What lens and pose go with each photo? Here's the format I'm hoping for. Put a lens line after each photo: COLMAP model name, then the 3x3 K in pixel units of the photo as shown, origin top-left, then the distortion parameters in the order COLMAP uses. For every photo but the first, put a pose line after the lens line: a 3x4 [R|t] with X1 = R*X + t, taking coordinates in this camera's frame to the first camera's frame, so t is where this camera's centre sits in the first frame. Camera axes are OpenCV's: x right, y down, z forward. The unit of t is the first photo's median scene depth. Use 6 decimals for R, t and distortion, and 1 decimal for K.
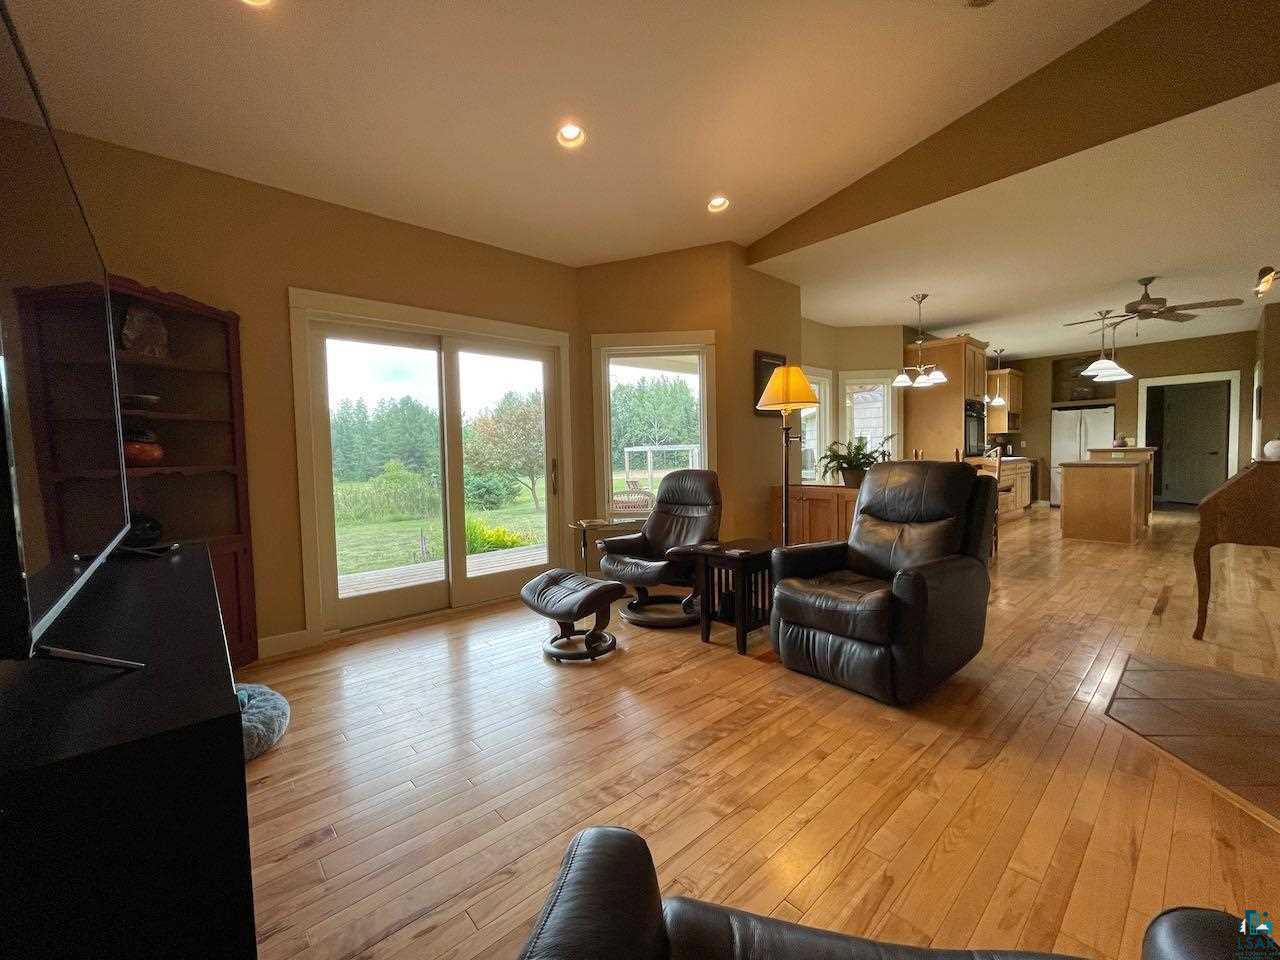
lens RADIAL K [[513.6, 0, 645.8], [0, 513.6, 480.2], [0, 0, 1]] dist [-0.008324, 0.000024]
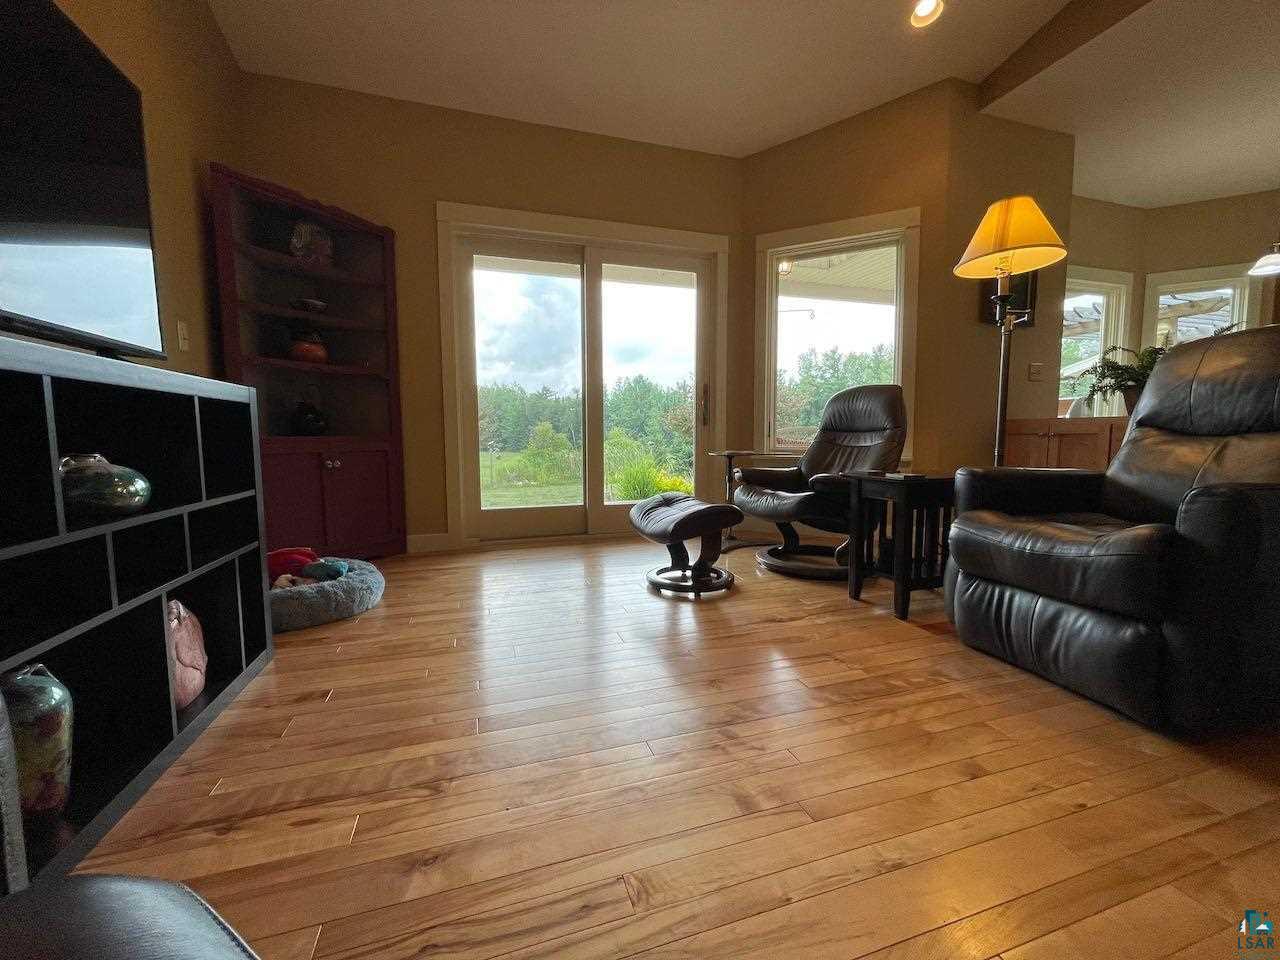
lens RADIAL K [[521.5, 0, 638.2], [0, 521.5, 477.9], [0, 0, 1]] dist [-0.005666, 0.000578]
pose [[0.912020, 0.052785, -0.406736, 0.141522], [-0.033565, 0.997963, 0.054250, 0.119884], [0.408771, -0.035825, 0.911934, 0.205295]]
